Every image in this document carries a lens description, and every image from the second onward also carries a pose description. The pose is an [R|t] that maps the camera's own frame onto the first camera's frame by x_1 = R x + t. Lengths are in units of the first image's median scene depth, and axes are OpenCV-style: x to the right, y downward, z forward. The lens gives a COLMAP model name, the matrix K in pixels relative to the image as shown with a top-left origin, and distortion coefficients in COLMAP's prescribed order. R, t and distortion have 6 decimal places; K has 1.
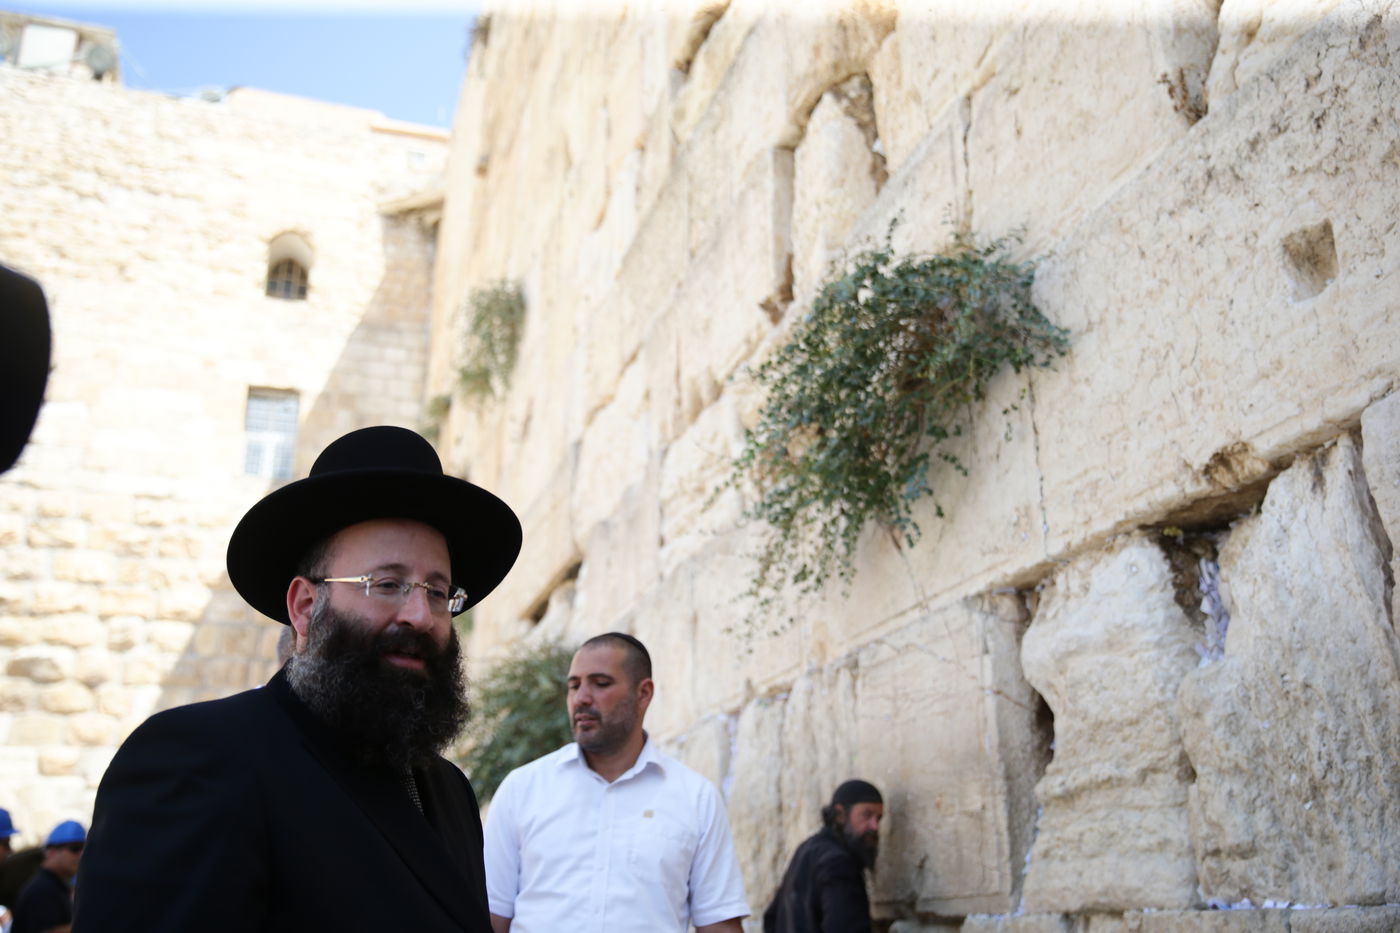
lens RADIAL K [[1315.1, 0, 700.0], [0, 1315.1, 466.5], [0, 0, 1]] dist [0.009094, 0.004283]
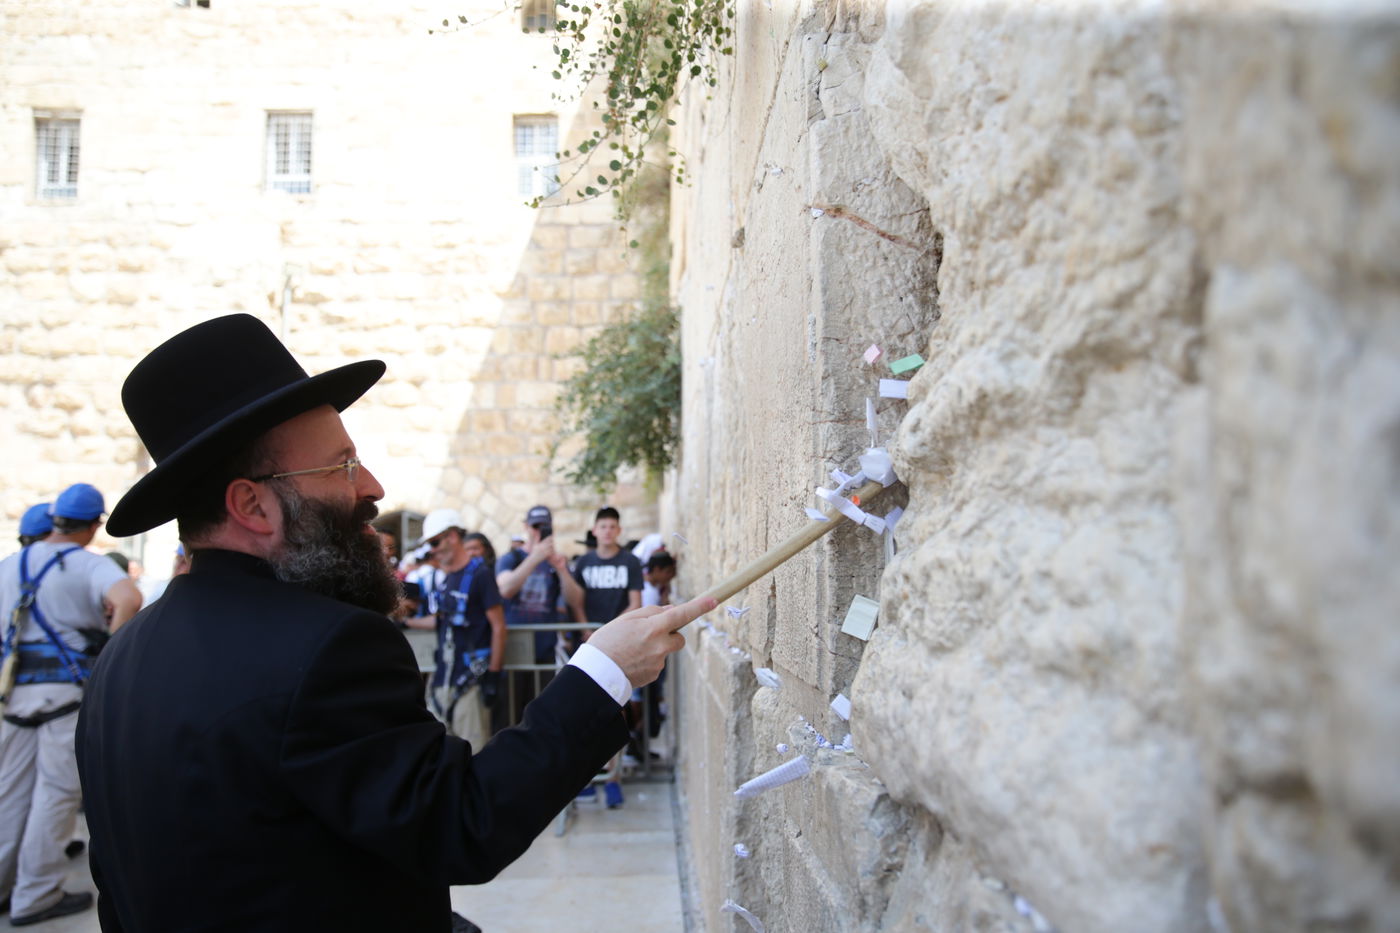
lens RADIAL K [[1068.7, 0, 700.0], [0, 1068.7, 466.5], [0, 0, 1]] dist [-0.045560, 0.005510]
pose [[0.961227, -0.029259, -0.274201, 0.305698], [0.096760, 0.966919, 0.236018, 0.185021], [0.258224, -0.253398, 0.932260, 0.743378]]
